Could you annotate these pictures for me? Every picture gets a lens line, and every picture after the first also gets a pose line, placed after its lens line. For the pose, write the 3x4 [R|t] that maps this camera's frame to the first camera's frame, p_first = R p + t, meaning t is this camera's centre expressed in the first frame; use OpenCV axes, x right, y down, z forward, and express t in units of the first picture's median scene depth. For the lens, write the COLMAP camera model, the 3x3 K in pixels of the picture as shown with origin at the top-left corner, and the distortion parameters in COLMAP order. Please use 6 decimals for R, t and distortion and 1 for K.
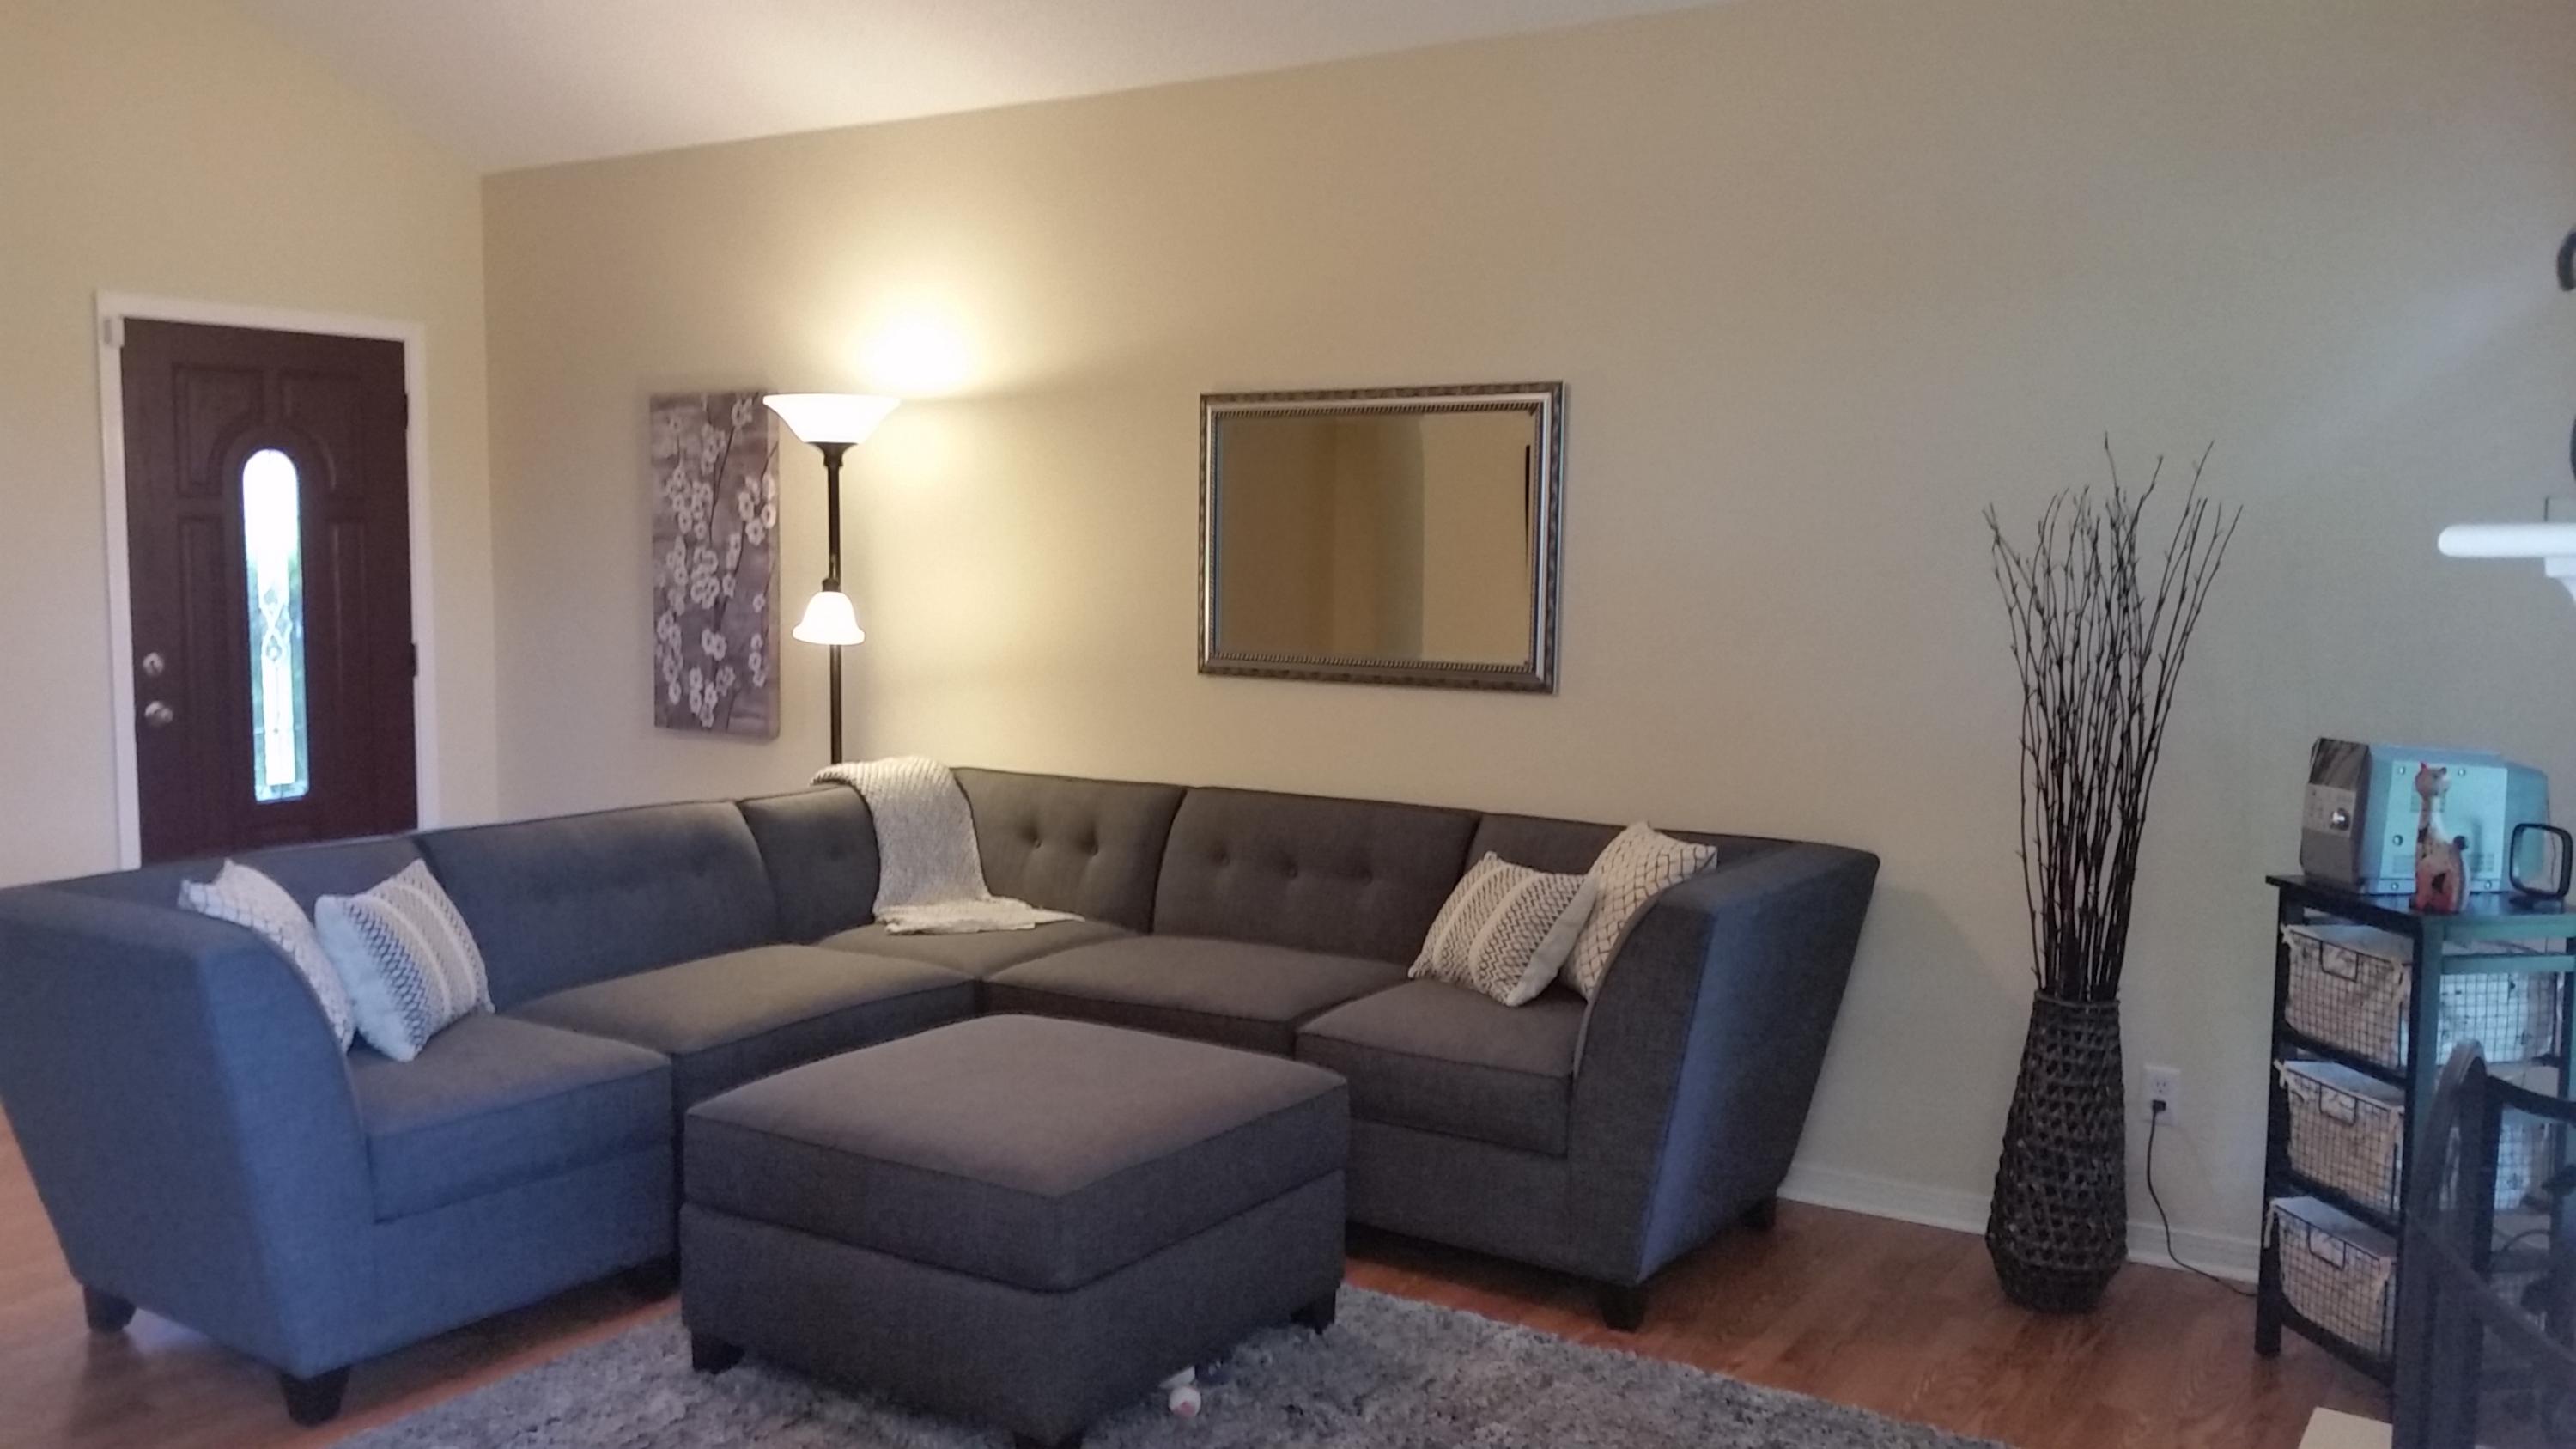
lens RADIAL K [[2102.1, 0, 1272.3], [0, 2102.1, 734.9], [0, 0, 1]] dist [0.188460, -0.410938]
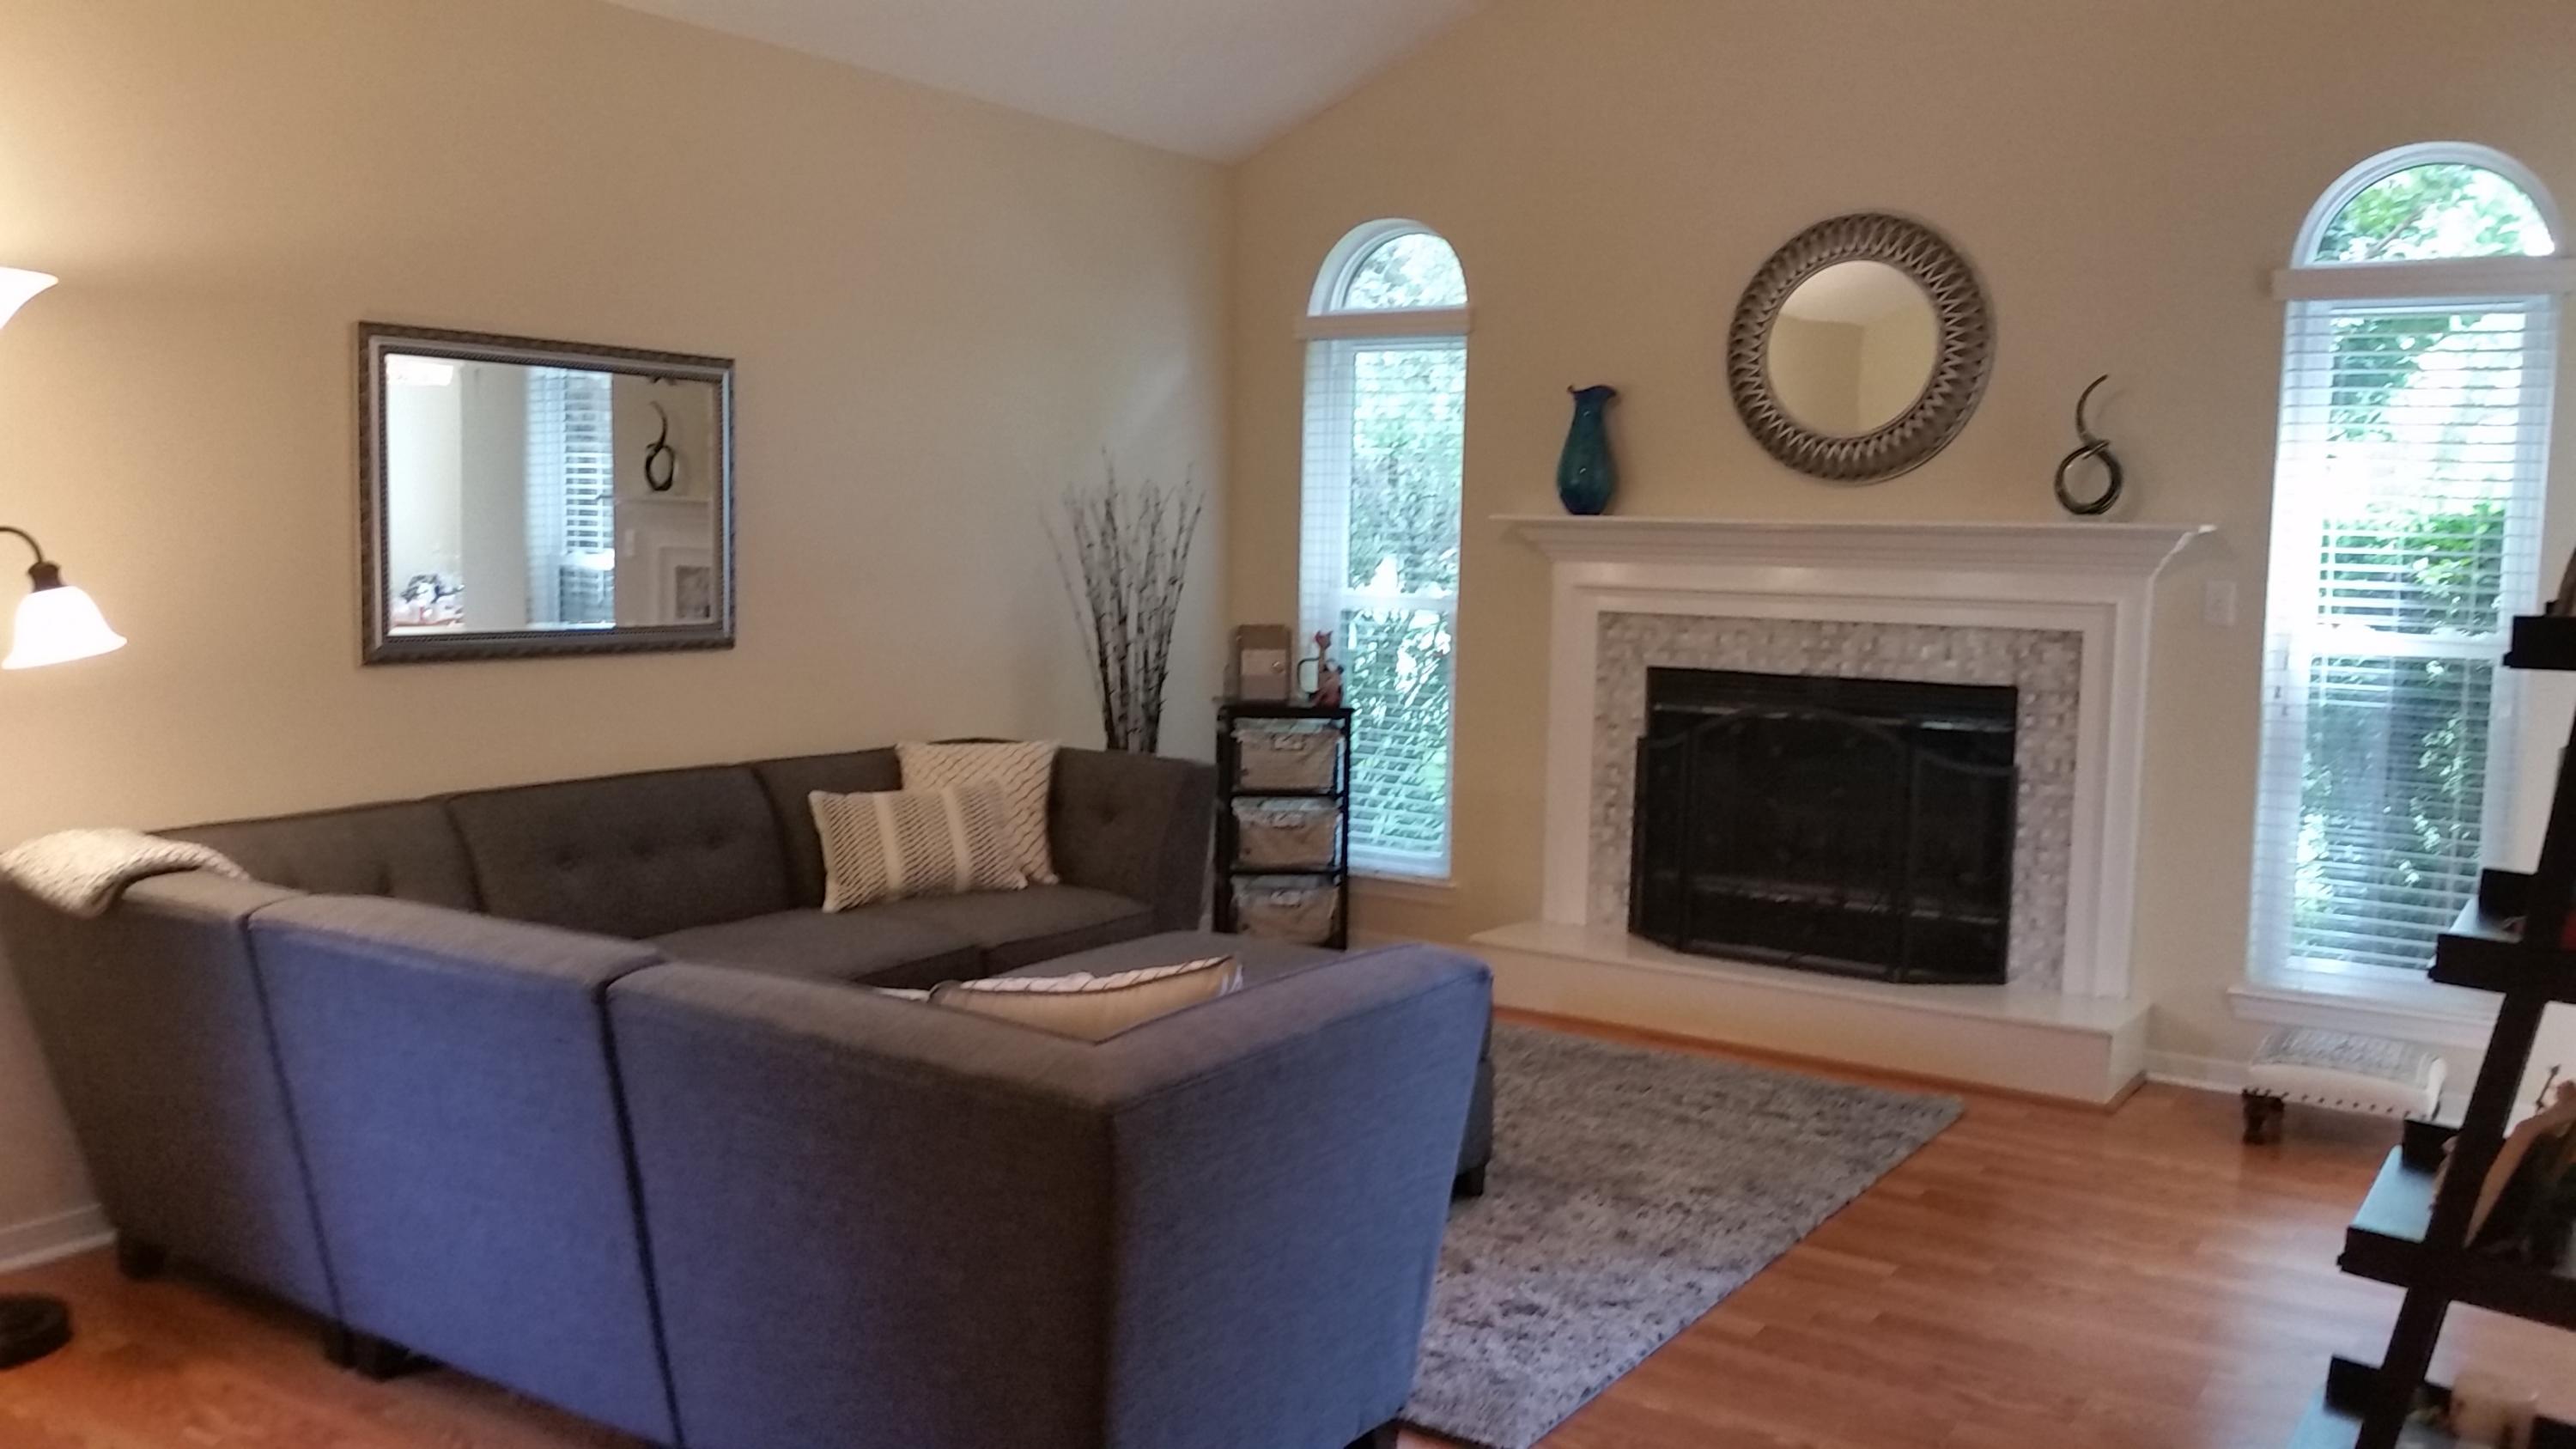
lens RADIAL K [[2102.1, 0, 1272.3], [0, 2102.1, 734.9], [0, 0, 1]] dist [0.188460, -0.410938]
pose [[0.006877, -0.099656, 0.994998, -0.947199], [0.092030, 0.990862, 0.098606, -0.057163], [-0.995733, 0.090891, 0.015985, 0.712364]]
